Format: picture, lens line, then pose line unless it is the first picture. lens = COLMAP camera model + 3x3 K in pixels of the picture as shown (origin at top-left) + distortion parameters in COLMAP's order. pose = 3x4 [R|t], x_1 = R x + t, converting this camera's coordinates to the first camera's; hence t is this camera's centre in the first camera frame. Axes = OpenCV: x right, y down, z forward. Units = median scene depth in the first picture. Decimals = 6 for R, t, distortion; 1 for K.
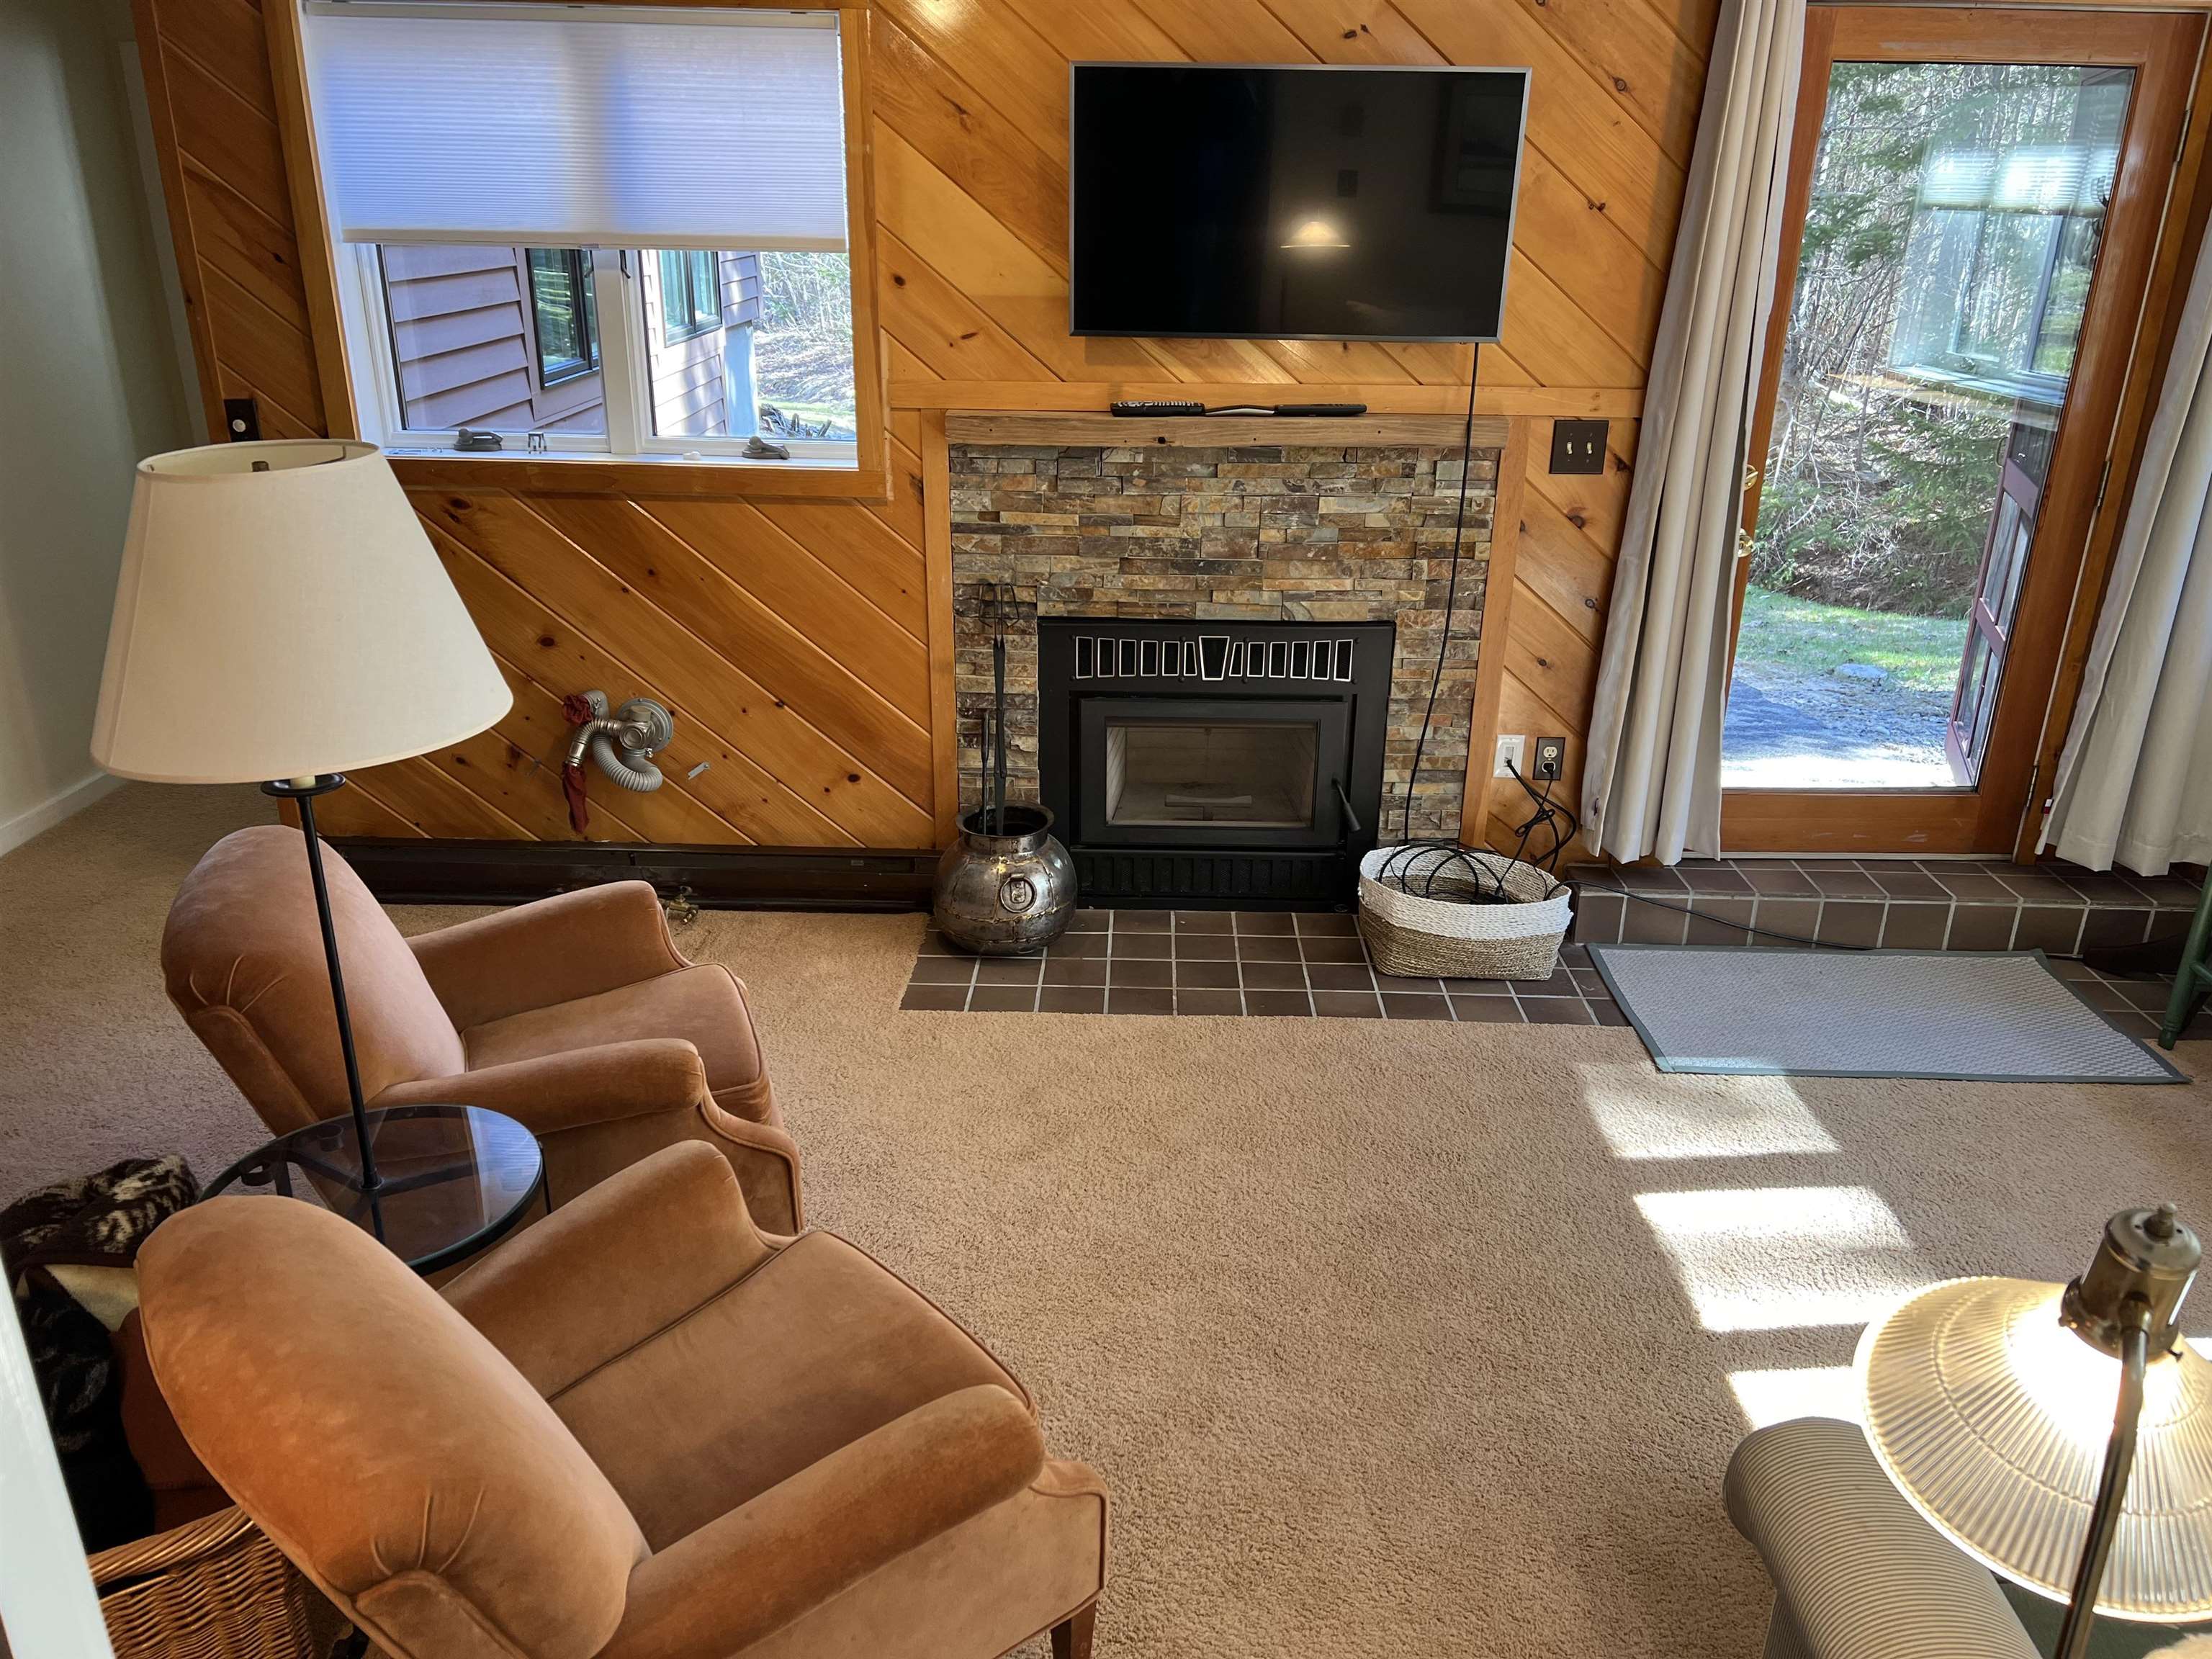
lens RADIAL K [[1663.7, 0, 1105.8], [0, 1663.7, 846.0], [0, 0, 1]] dist [0.071161, -0.071308]
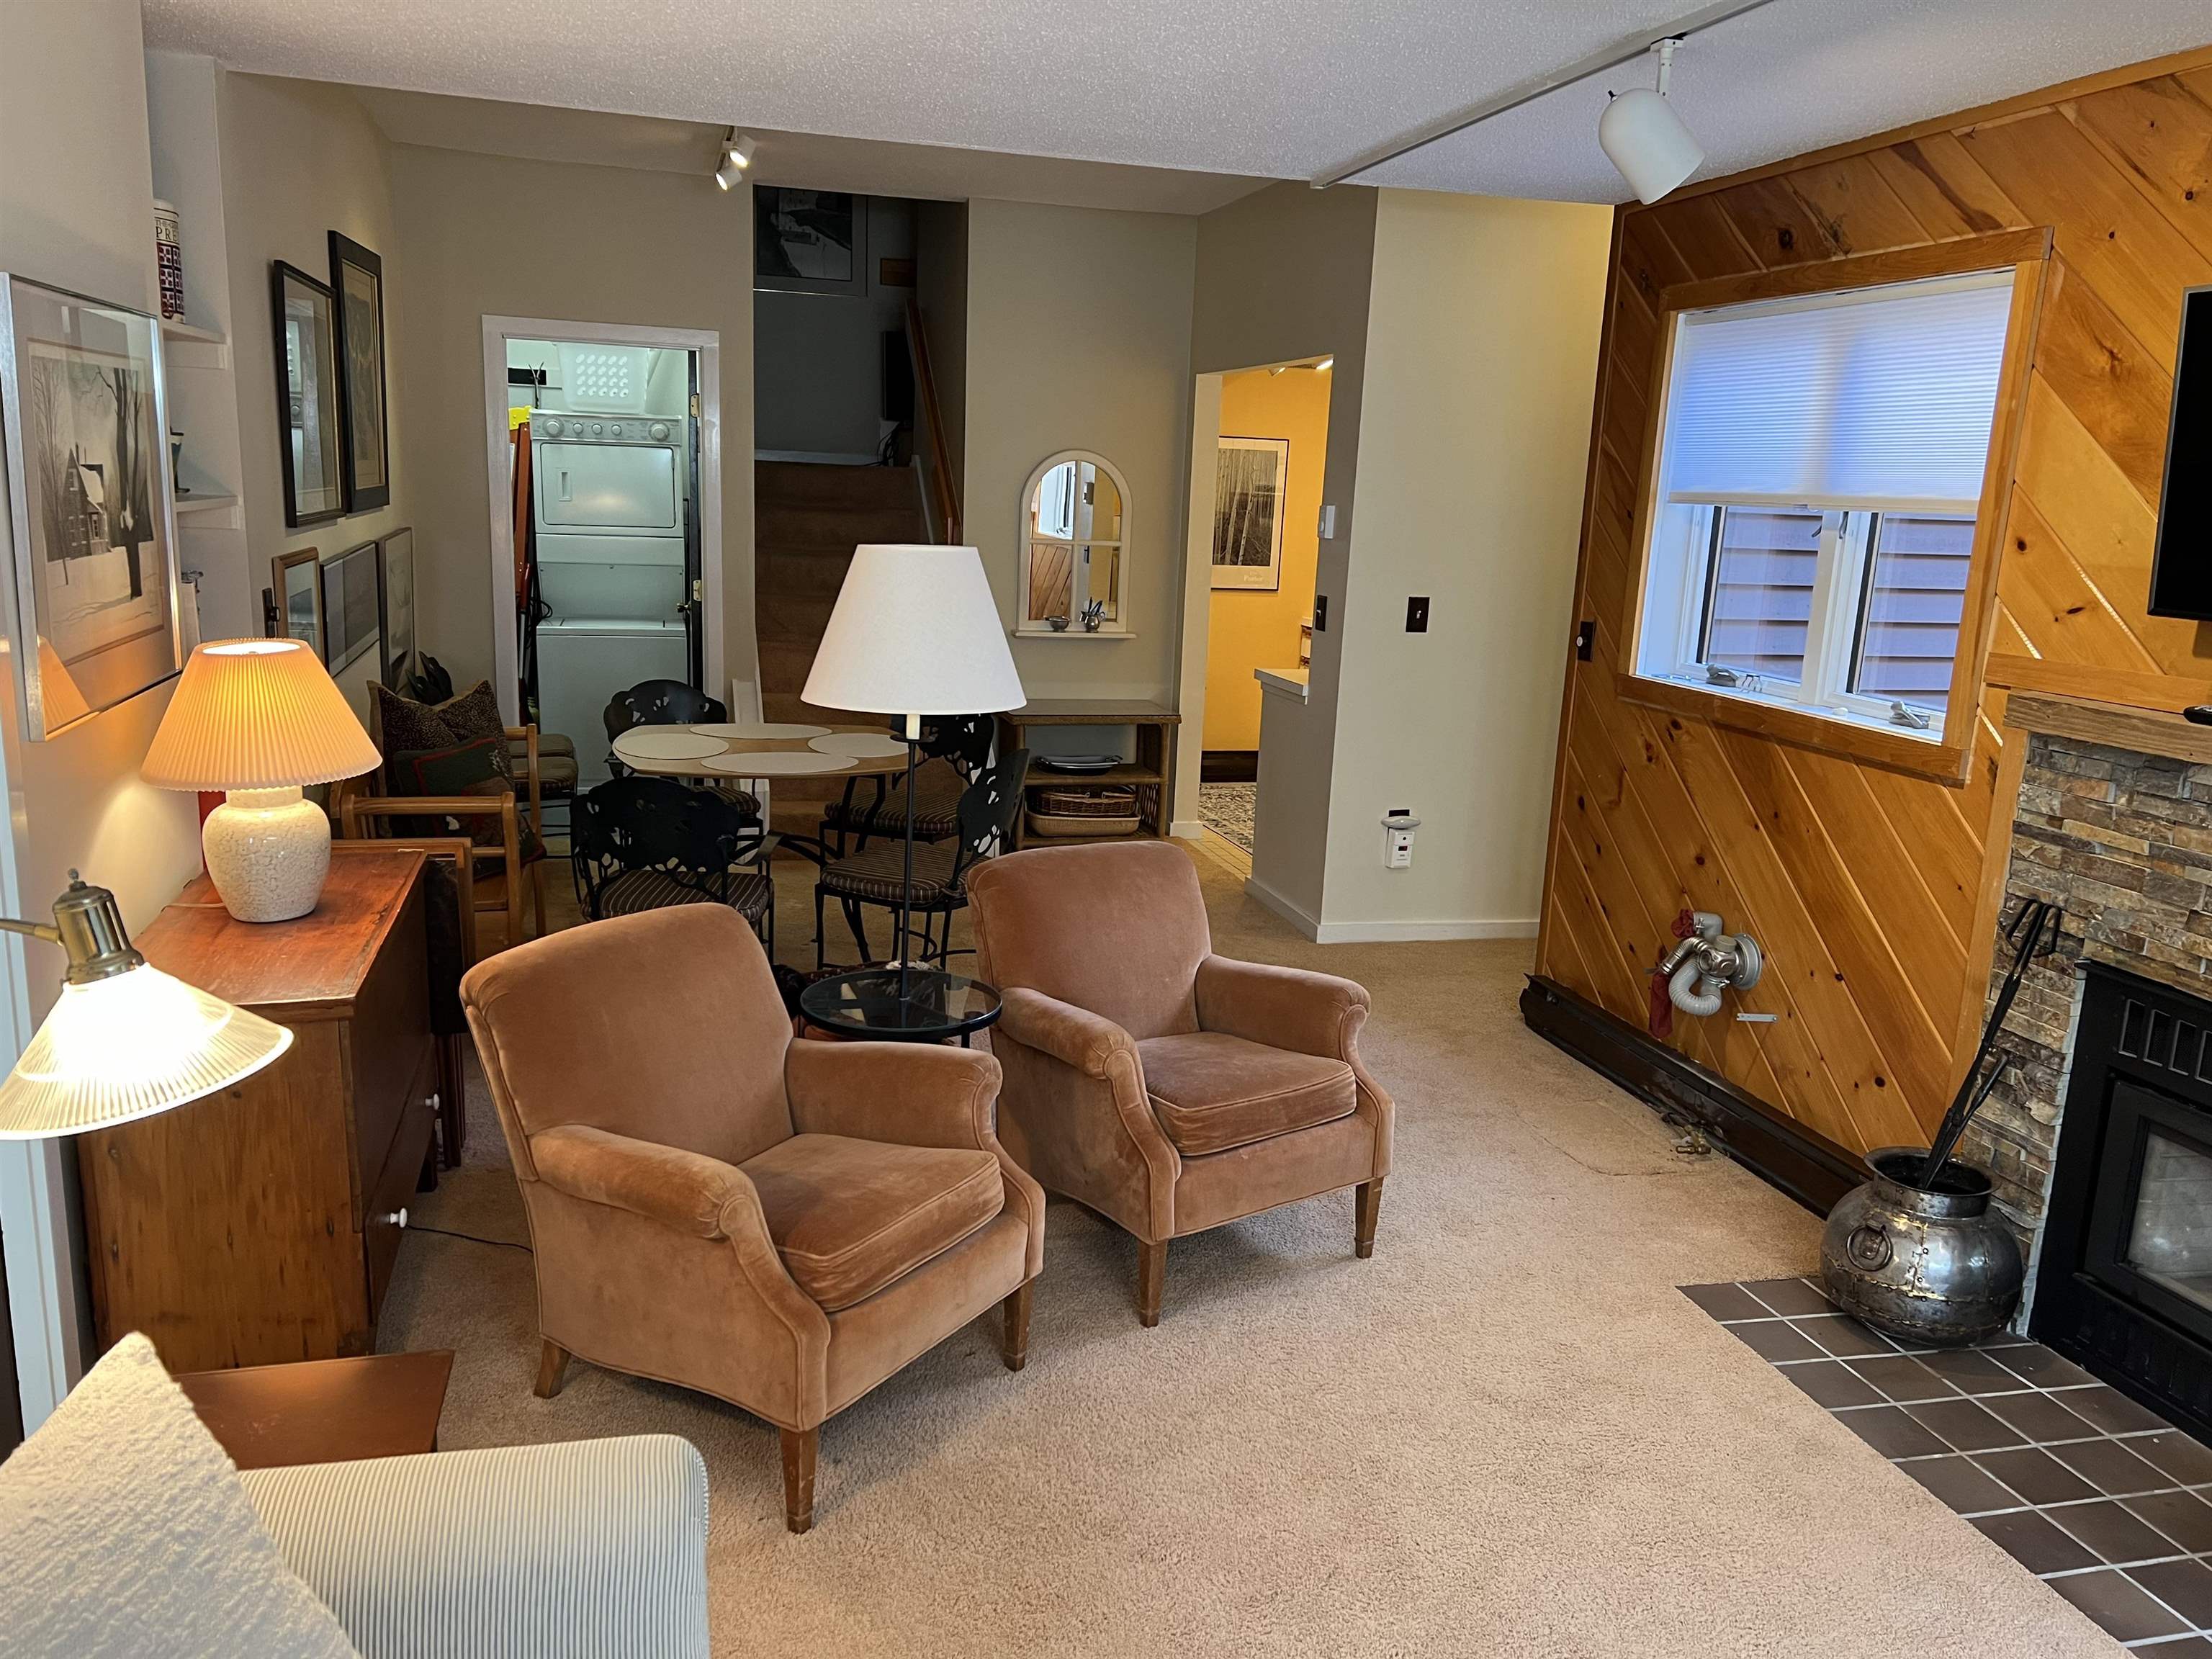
lens RADIAL K [[1663.7, 0, 1108.5], [0, 1663.7, 824.9], [0, 0, 1]] dist [0.071161, -0.071308]
pose [[0.293027, 0.194042, -0.936207, 0.566160], [-0.380863, 0.921835, 0.071856, -0.078814], [0.876971, 0.335511, 0.344026, 0.307968]]
